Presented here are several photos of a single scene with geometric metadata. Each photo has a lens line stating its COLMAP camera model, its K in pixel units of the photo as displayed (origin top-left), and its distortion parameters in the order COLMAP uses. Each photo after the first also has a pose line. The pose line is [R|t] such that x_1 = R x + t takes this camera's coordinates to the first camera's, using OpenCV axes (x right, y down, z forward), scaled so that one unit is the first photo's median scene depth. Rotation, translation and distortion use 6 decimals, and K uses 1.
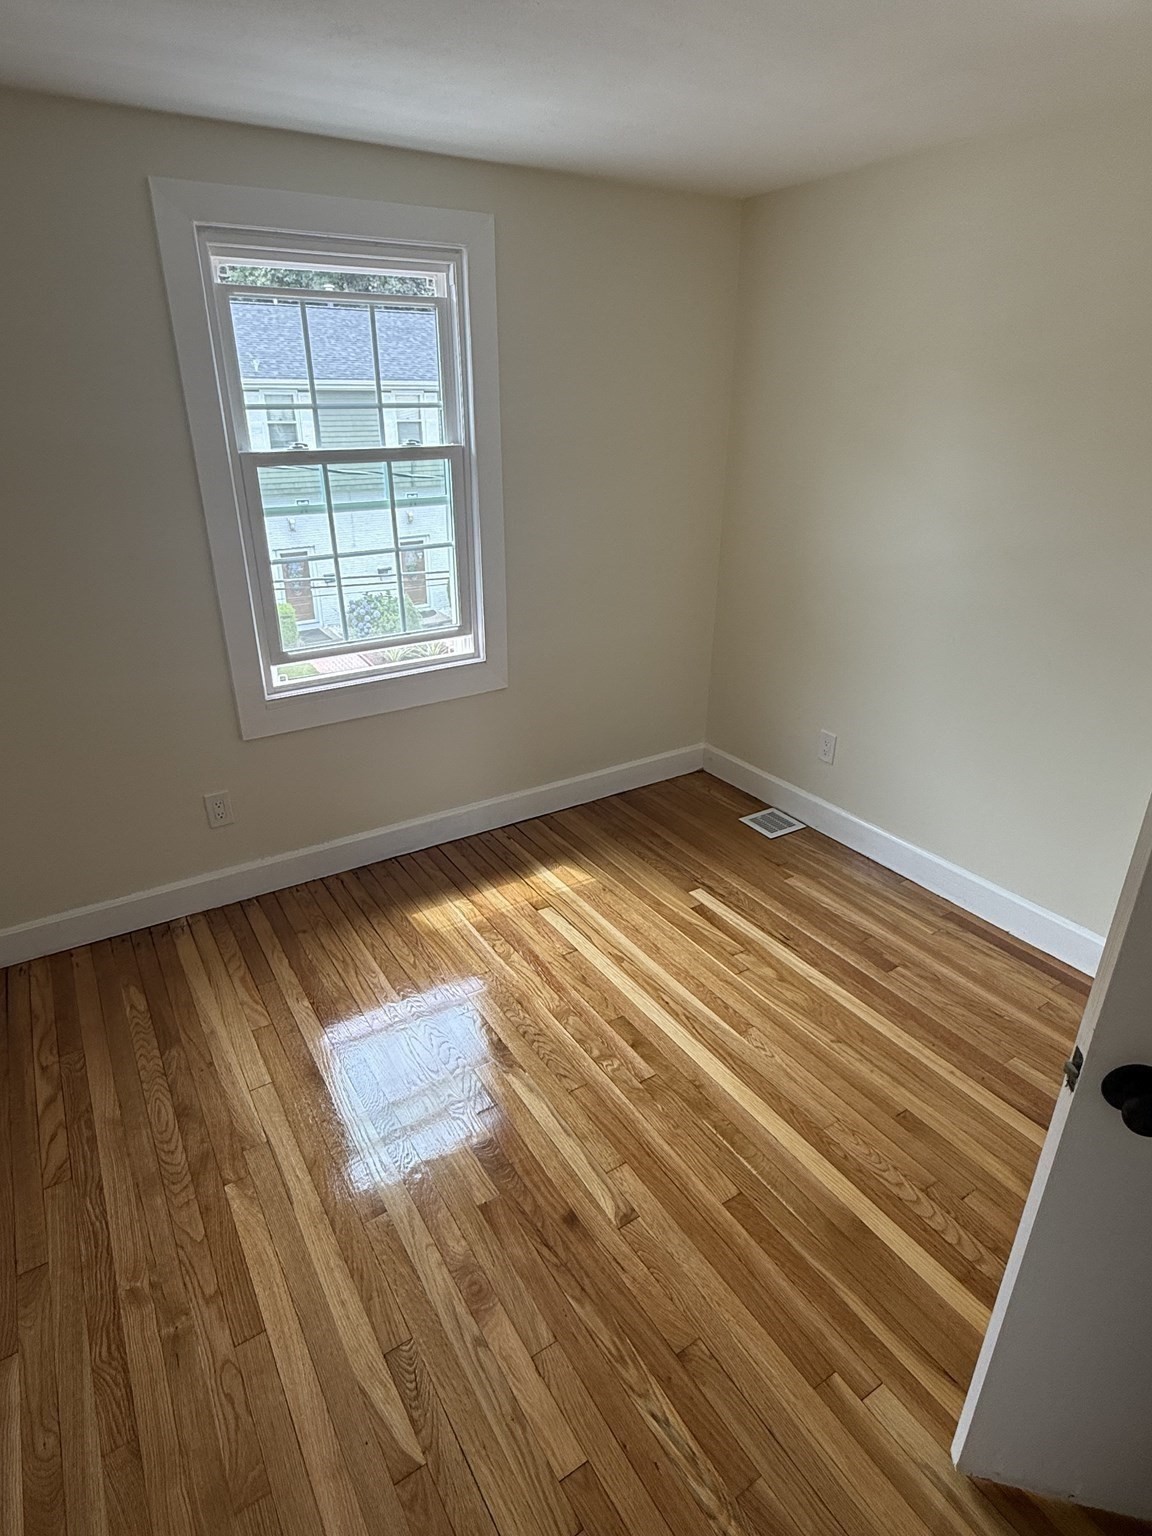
lens RADIAL K [[841.2, 0, 576.0], [0, 841.2, 768.0], [0, 0, 1]] dist [-0.000125, -0.001119]
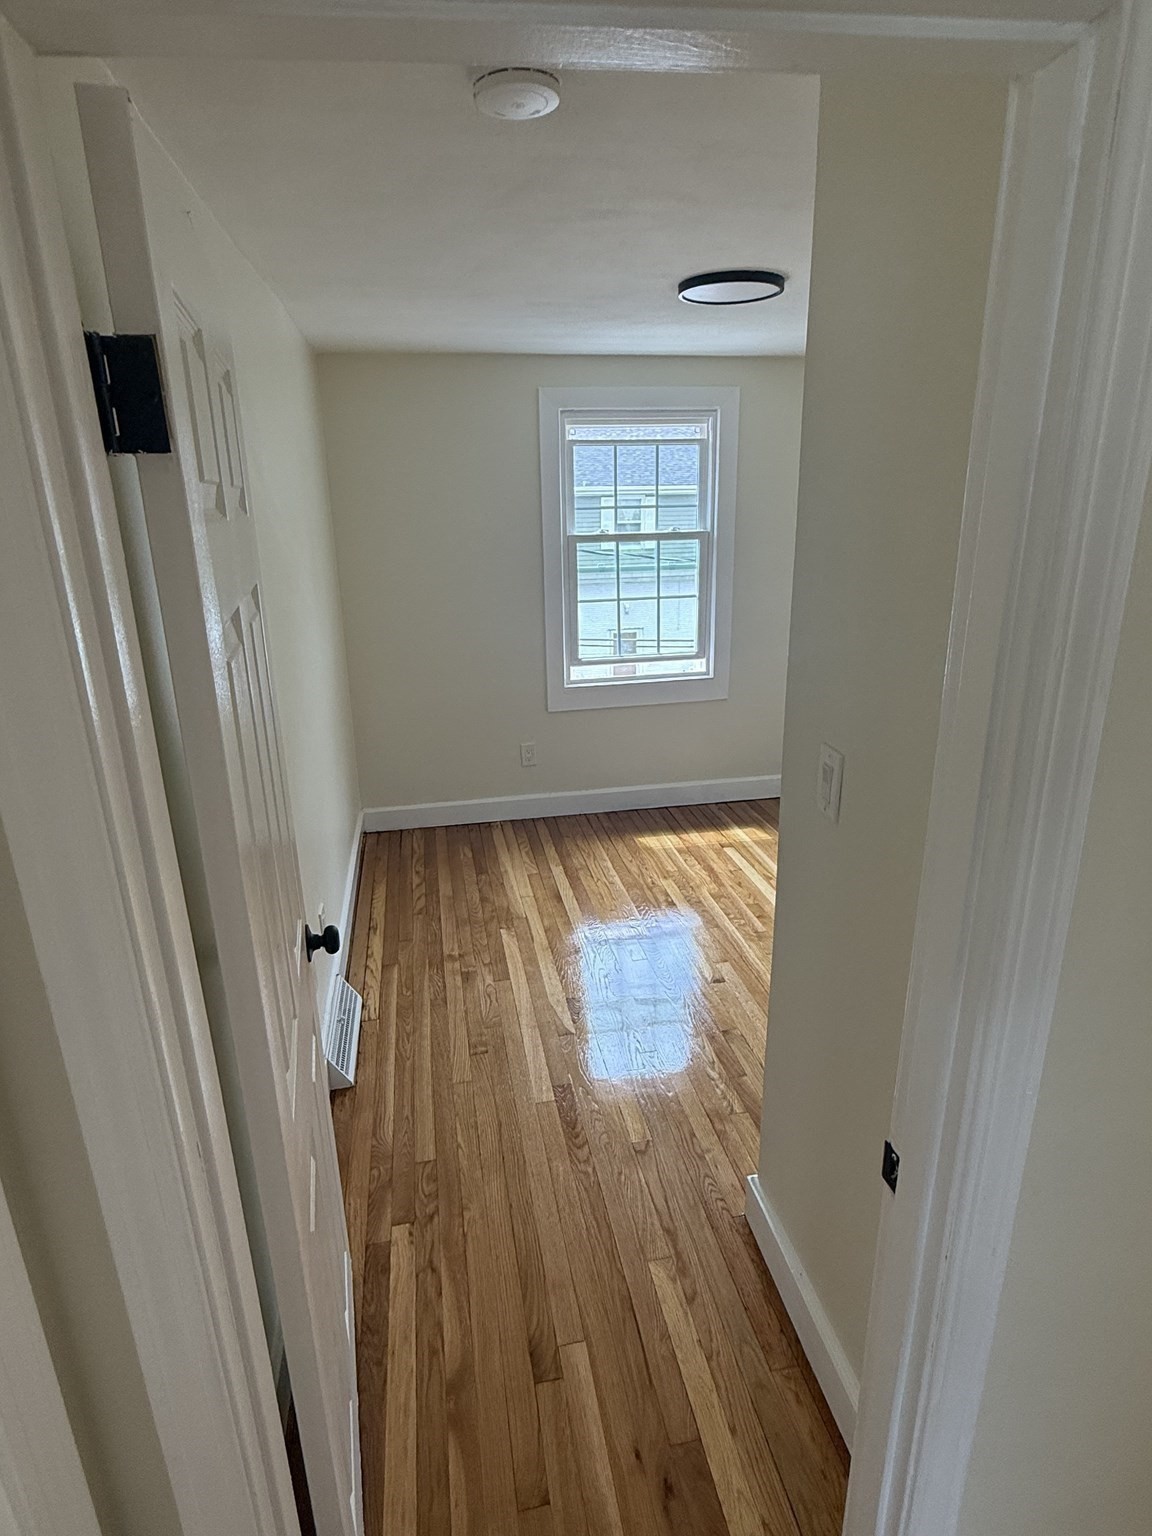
lens RADIAL K [[841.2, 0, 576.0], [0, 841.2, 768.0], [0, 0, 1]] dist [-0.000125, -0.001119]
pose [[0.928064, 0.094661, -0.360190, 0.237592], [-0.131964, 0.987991, -0.080365, 0.196290], [0.348257, 0.122116, 0.929411, -0.448730]]
